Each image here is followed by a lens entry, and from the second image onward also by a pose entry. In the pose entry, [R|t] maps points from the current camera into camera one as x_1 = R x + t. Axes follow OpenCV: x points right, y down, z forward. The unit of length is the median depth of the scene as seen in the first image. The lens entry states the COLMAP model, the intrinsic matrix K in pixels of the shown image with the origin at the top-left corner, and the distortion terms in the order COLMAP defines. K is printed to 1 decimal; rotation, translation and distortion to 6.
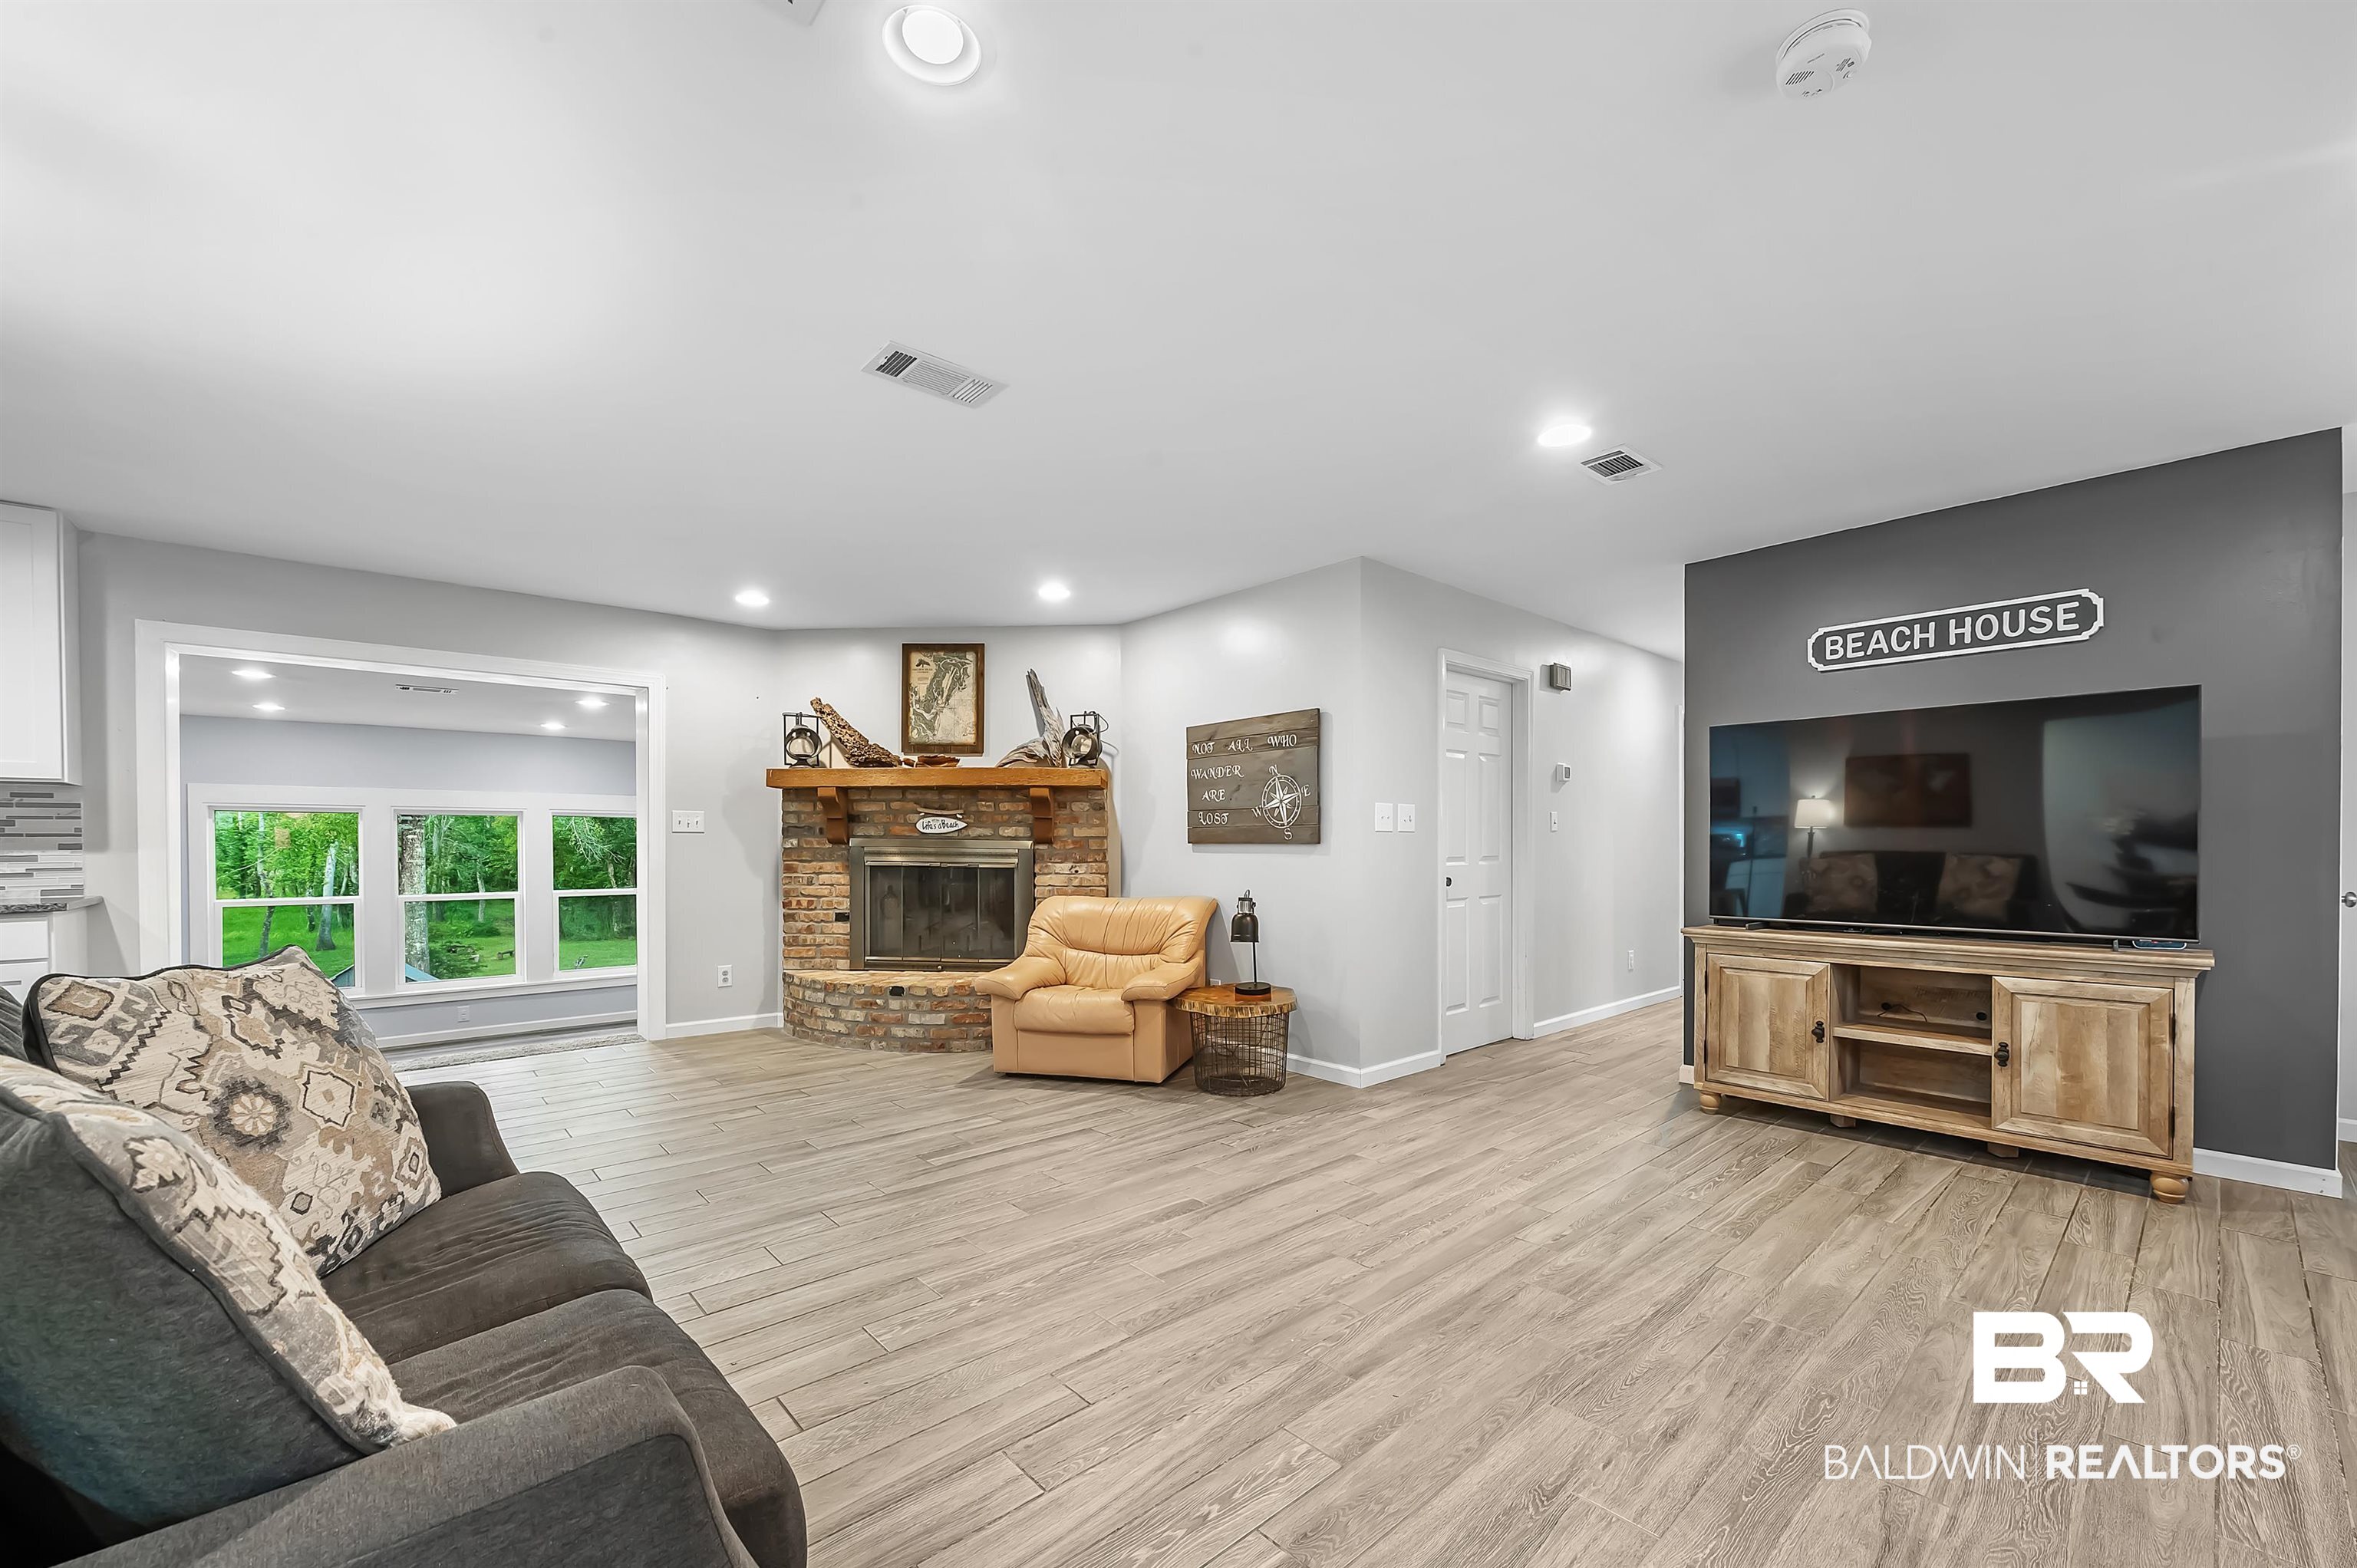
lens RADIAL K [[932.7, 0, 1187.9], [0, 932.7, 856.7], [0, 0, 1]] dist [-0.001331, -0.003639]
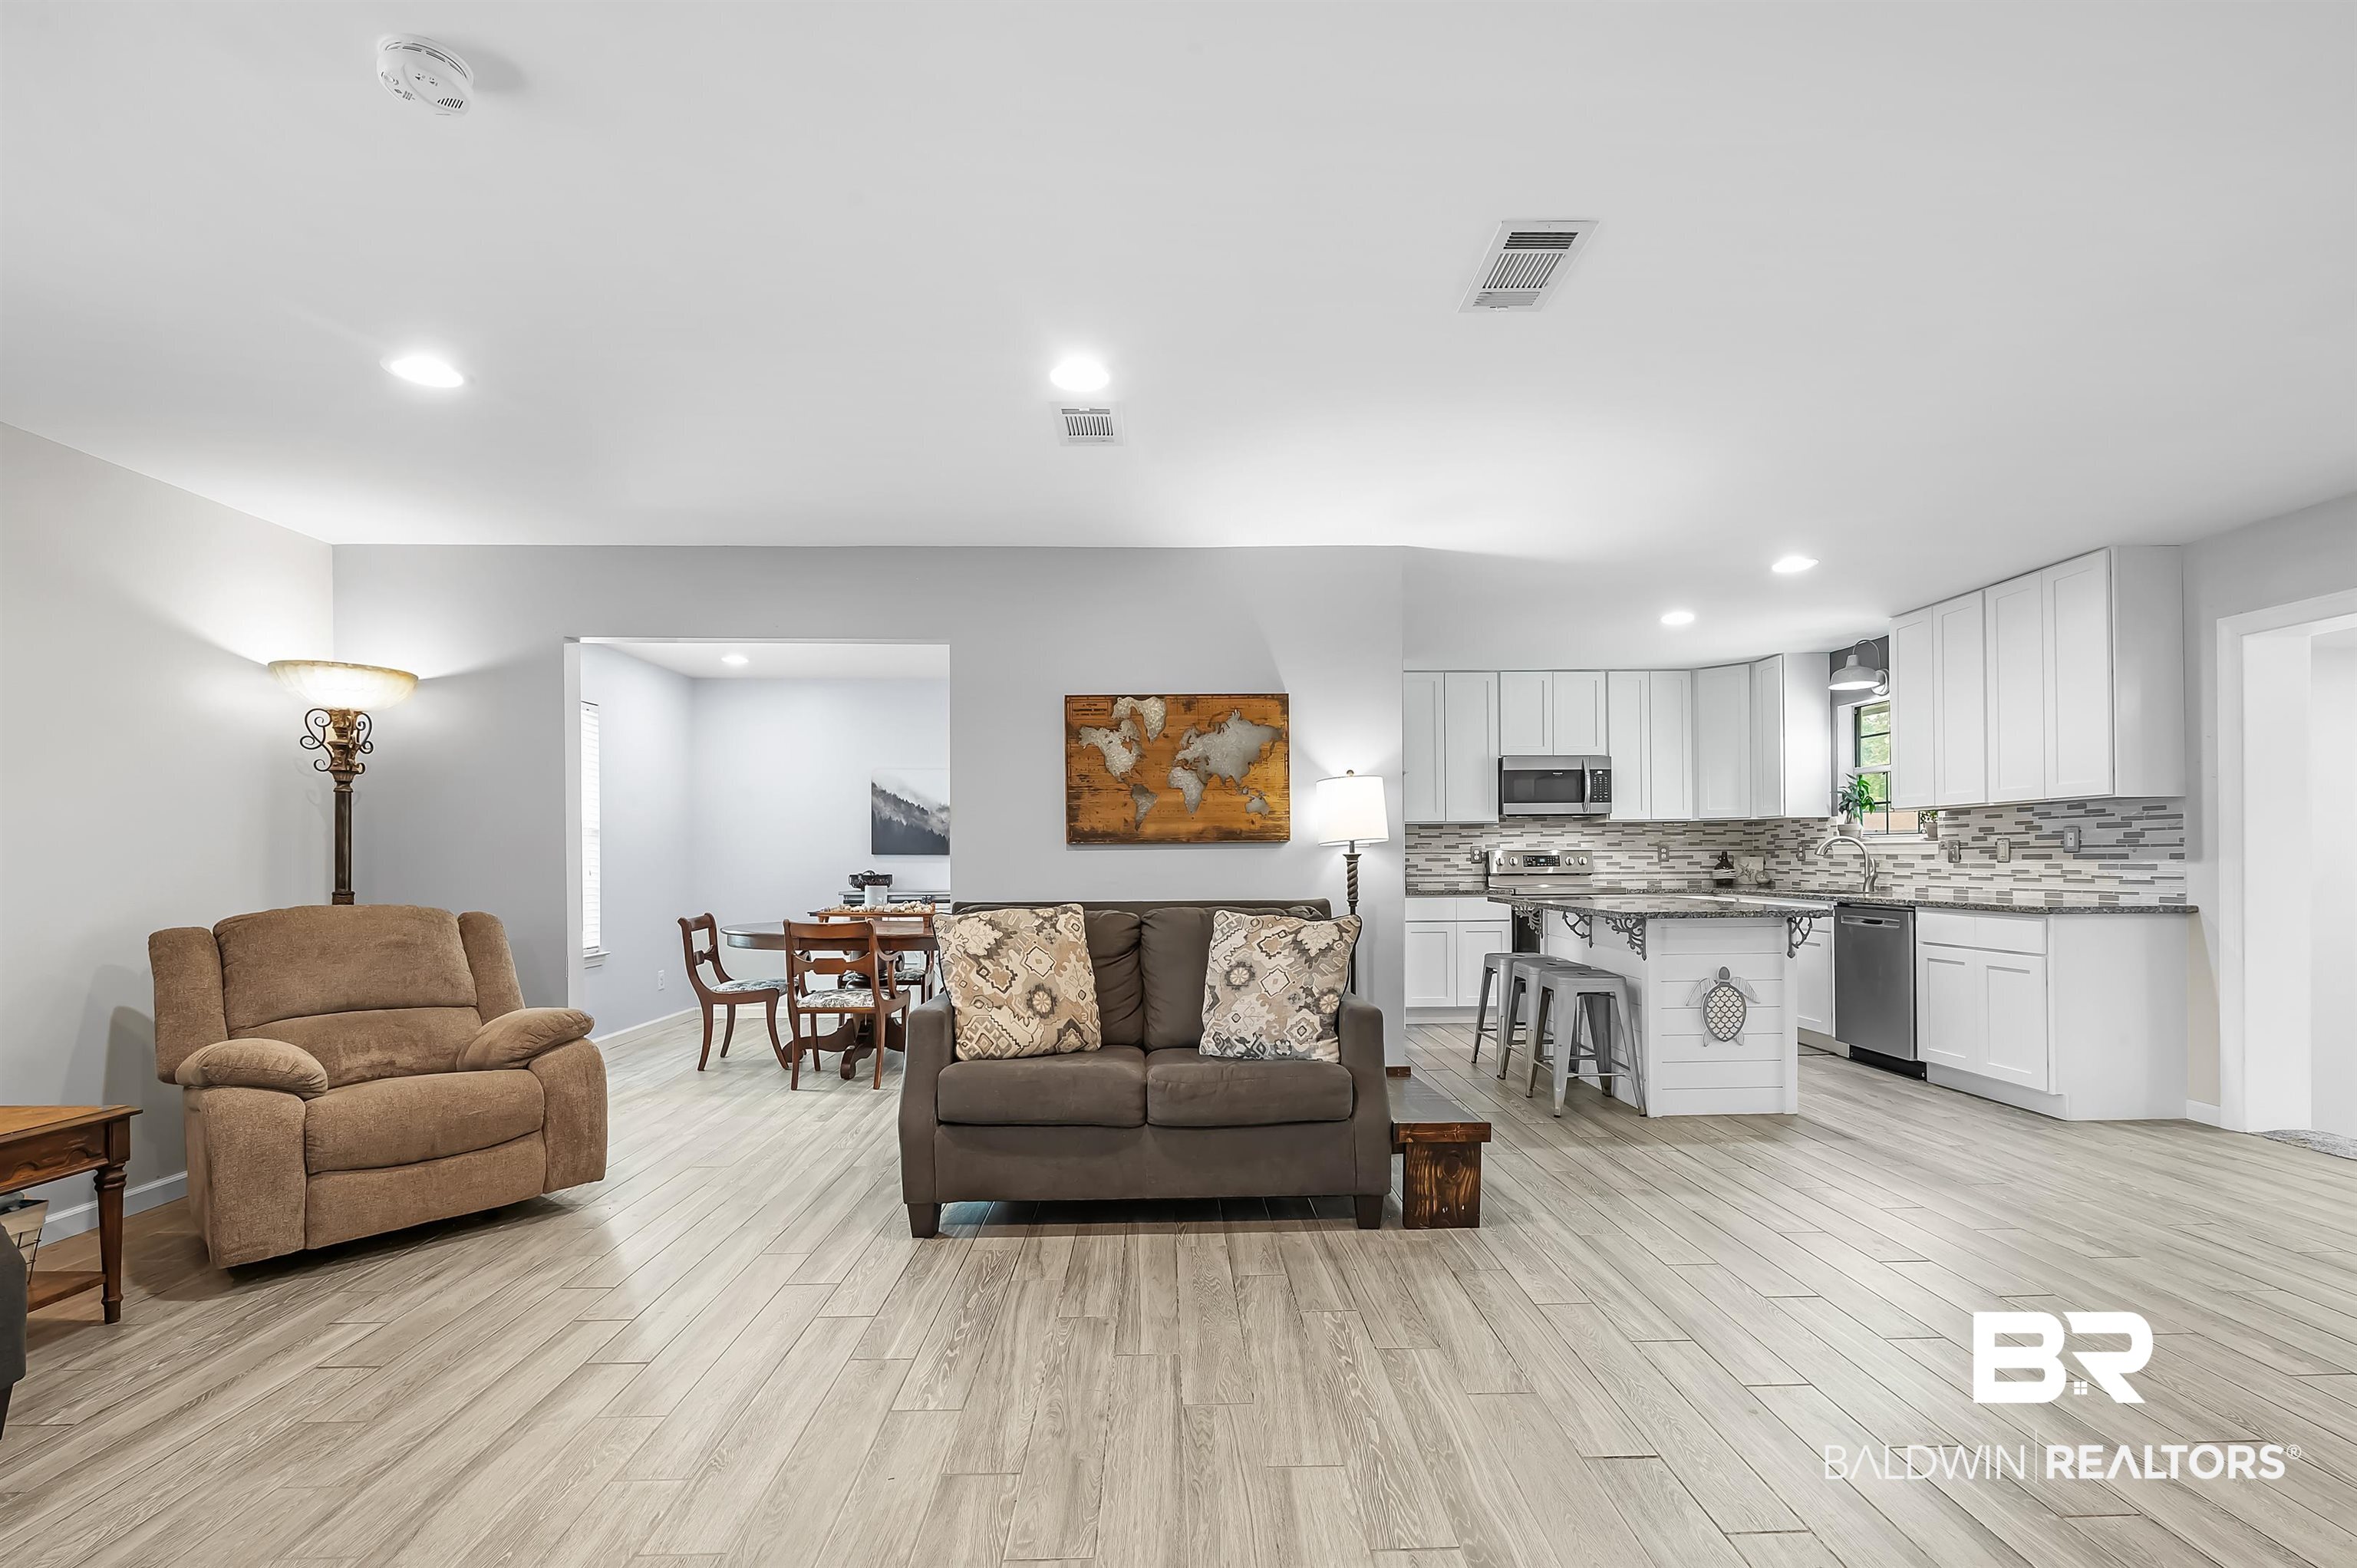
lens RADIAL K [[1057.7, 0, 1185.5], [0, 1057.7, 856.1], [0, 0, 1]] dist [-0.004149, -0.001747]
pose [[-0.650228, 0.006032, -0.759716, 0.284562], [-0.002369, 0.999948, 0.009967, -0.014286], [0.759736, 0.008281, -0.650179, 0.657814]]
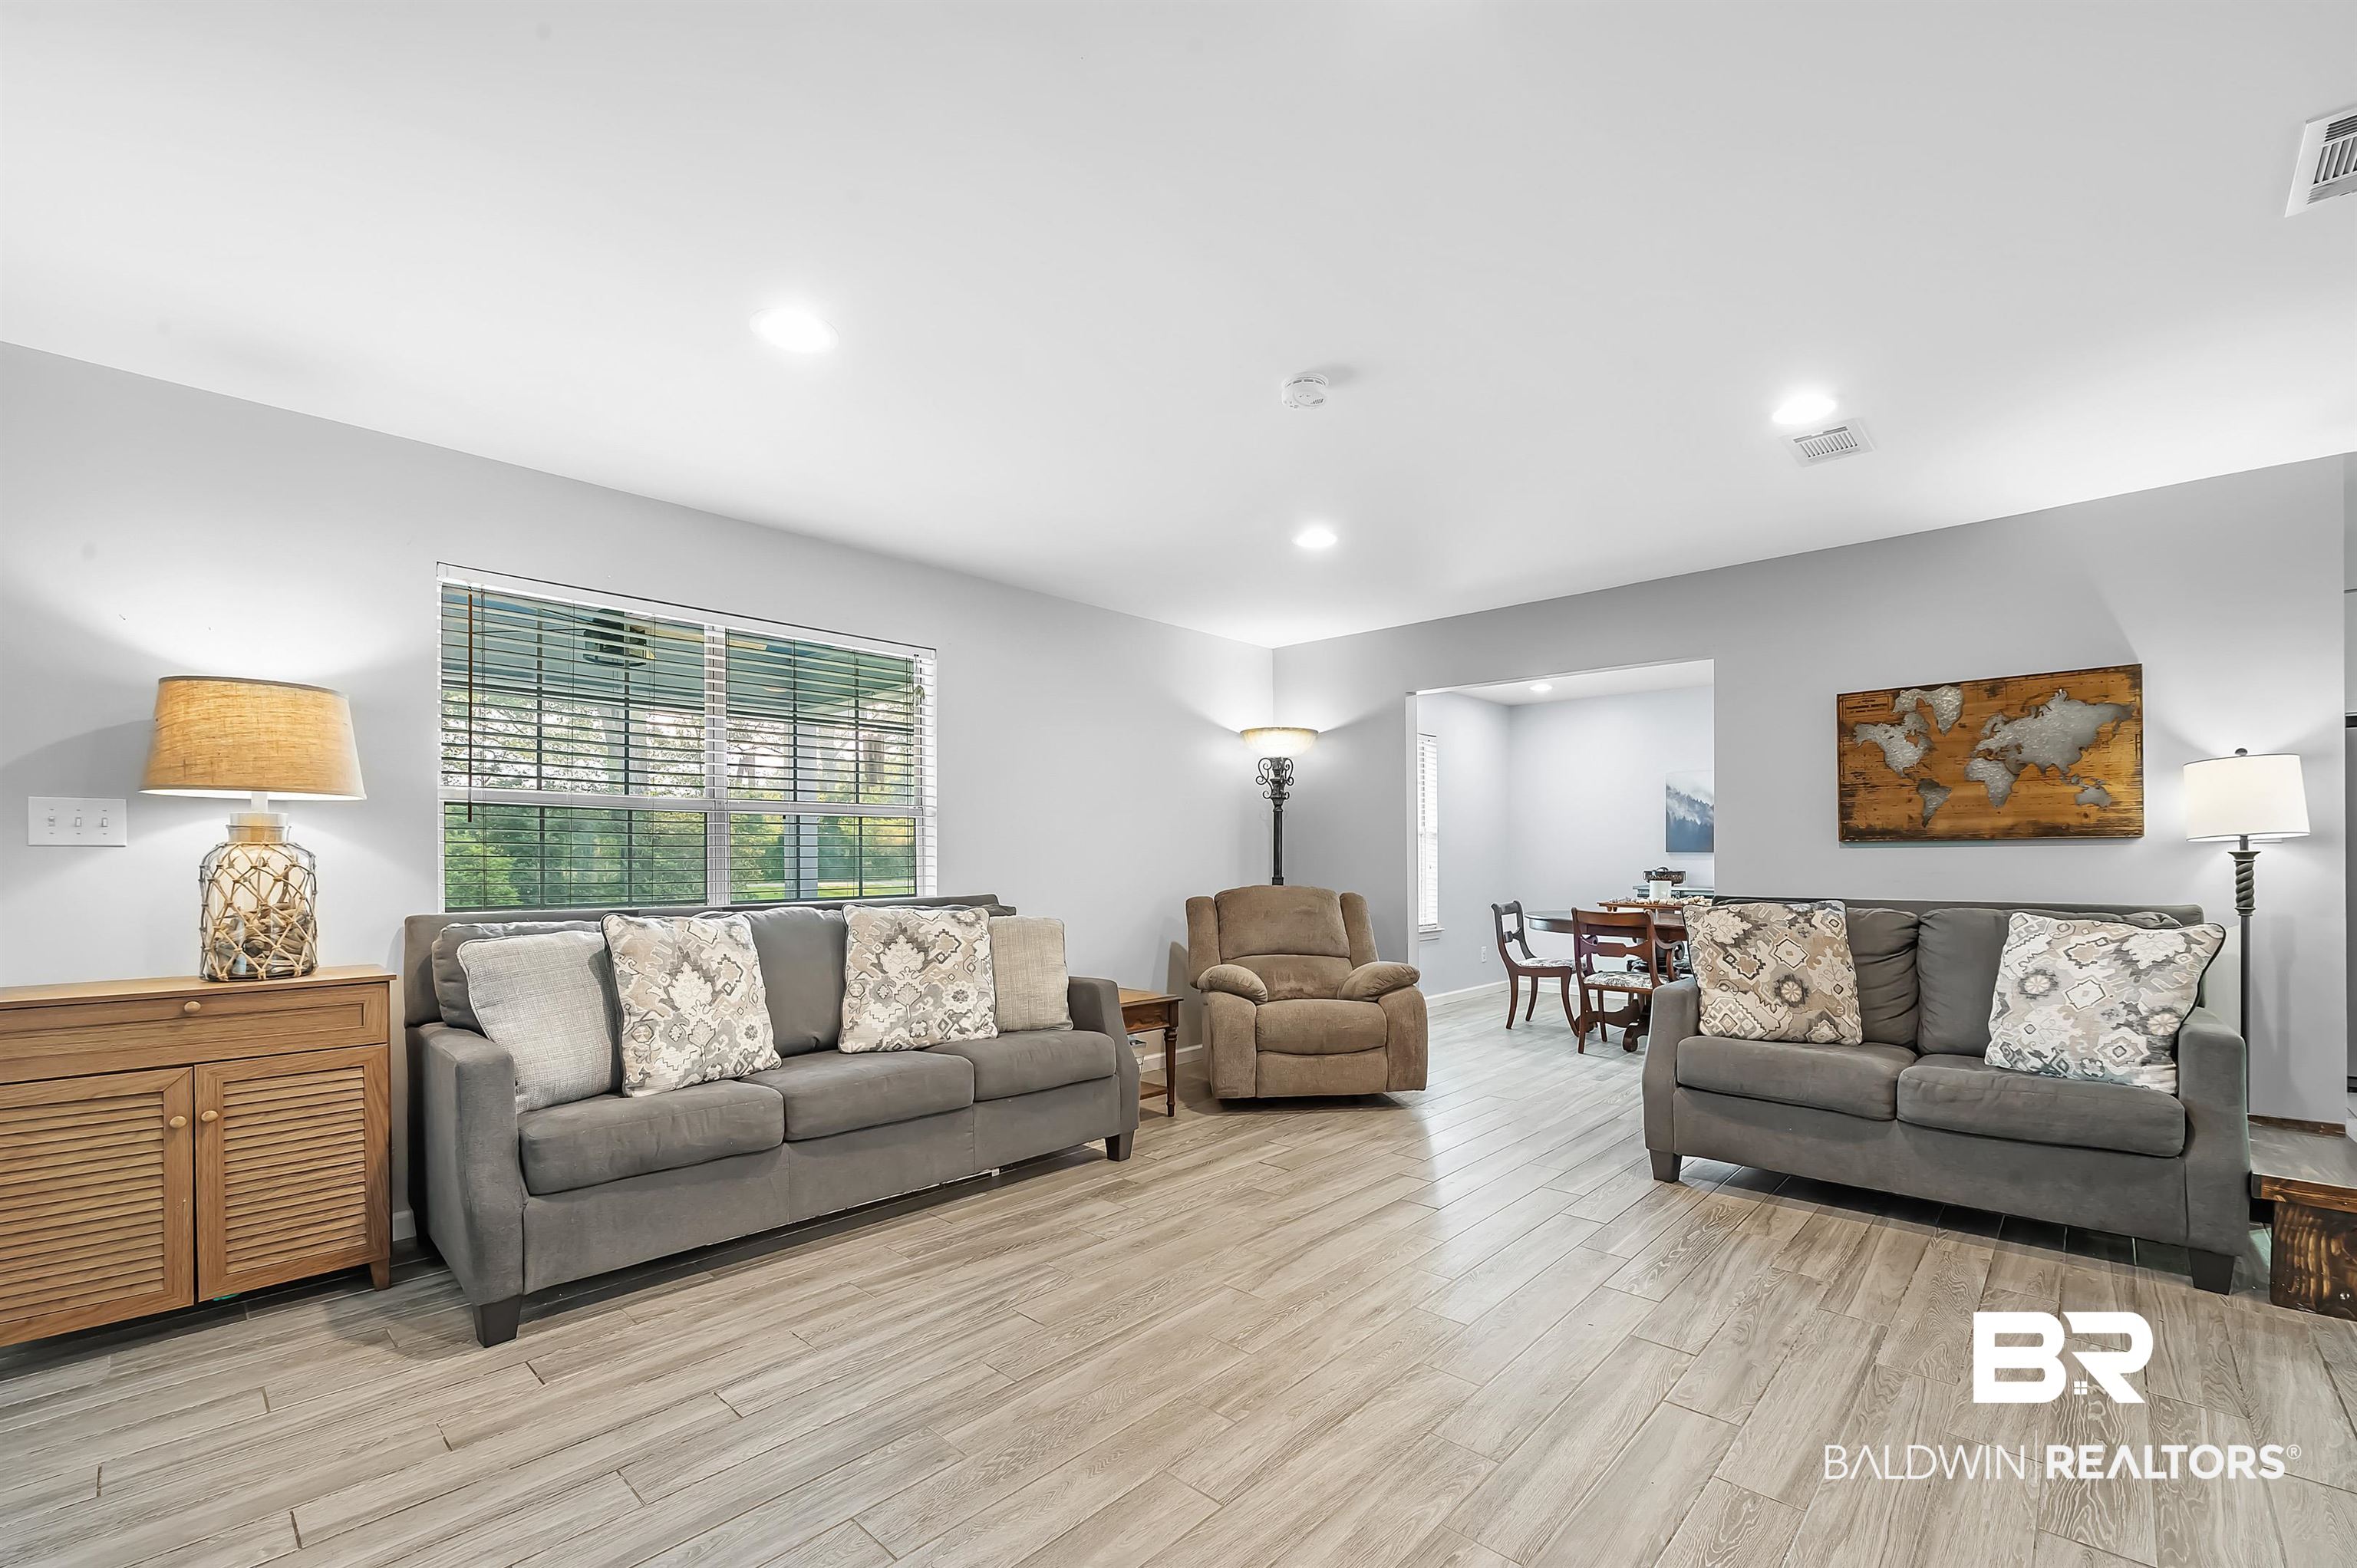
lens RADIAL K [[985.0, 0, 1186.3], [0, 985.0, 858.1], [0, 0, 1]] dist [-0.010933, -0.000146]
pose [[-0.996175, 0.006143, -0.087167, 0.296547], [0.004972, 0.999894, 0.013650, -0.015580], [0.087241, 0.013164, -0.996100, 0.771592]]
